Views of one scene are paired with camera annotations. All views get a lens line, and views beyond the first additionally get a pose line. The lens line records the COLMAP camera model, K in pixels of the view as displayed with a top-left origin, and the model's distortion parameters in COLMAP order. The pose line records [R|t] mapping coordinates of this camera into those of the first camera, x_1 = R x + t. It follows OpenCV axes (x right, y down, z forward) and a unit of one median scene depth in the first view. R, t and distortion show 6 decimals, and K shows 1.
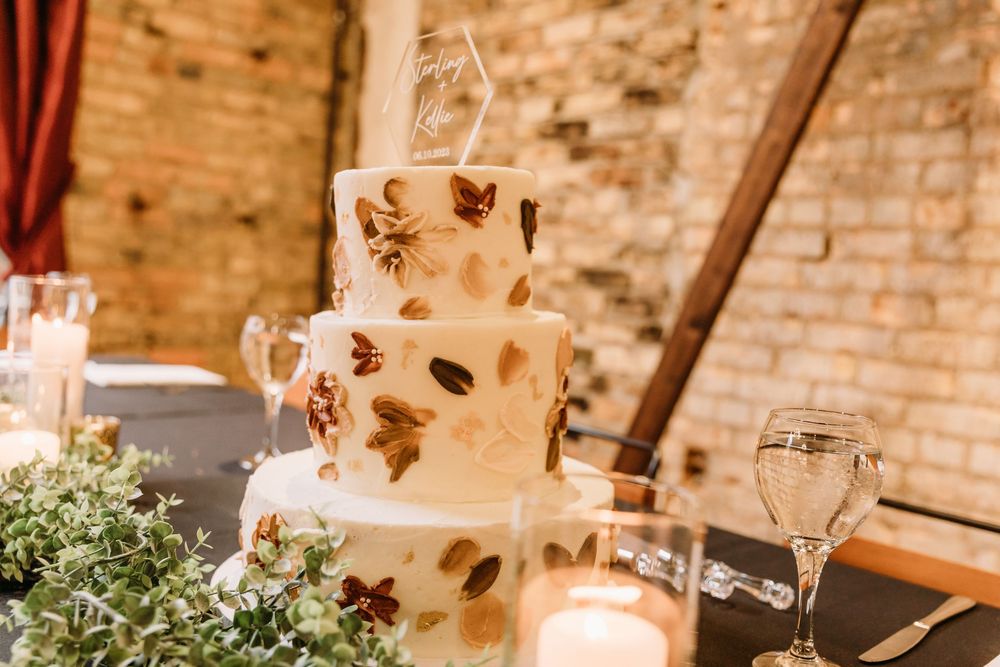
lens RADIAL K [[914.8, 0, 500.9], [0, 914.8, 333.8], [0, 0, 1]] dist [0.016832, 0.000000]
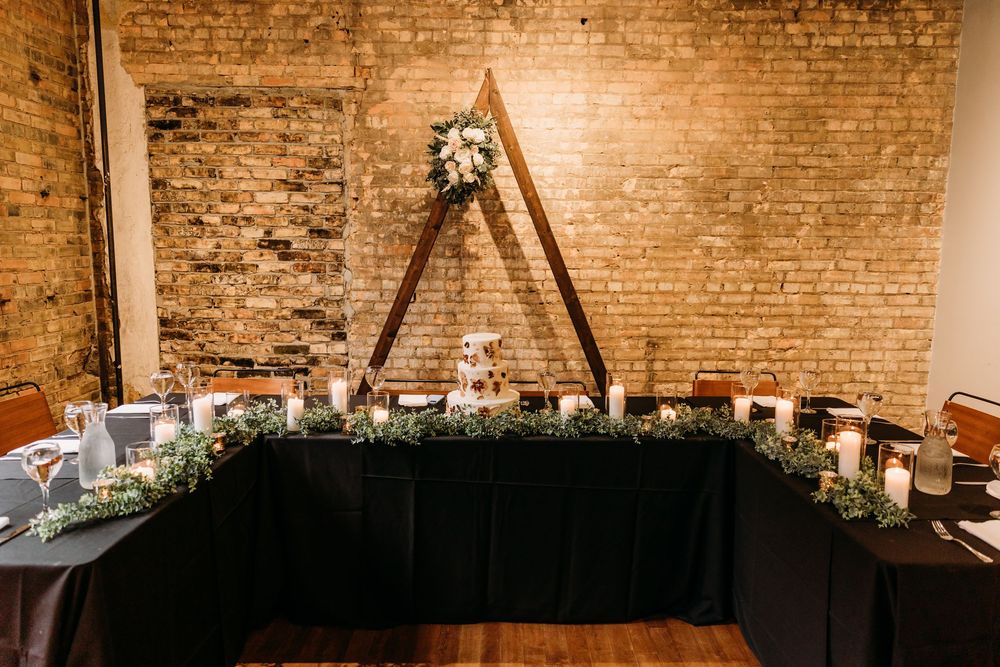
lens RADIAL K [[685.5, 0, 499.8], [0, 685.5, 333.9], [0, 0, 1]] dist [0.009811, -0.008343]
pose [[0.678890, -0.160836, 0.716408, -1.038045], [0.090297, 0.986595, 0.135926, -0.265376], [-0.728667, -0.027589, 0.684312, -0.634322]]
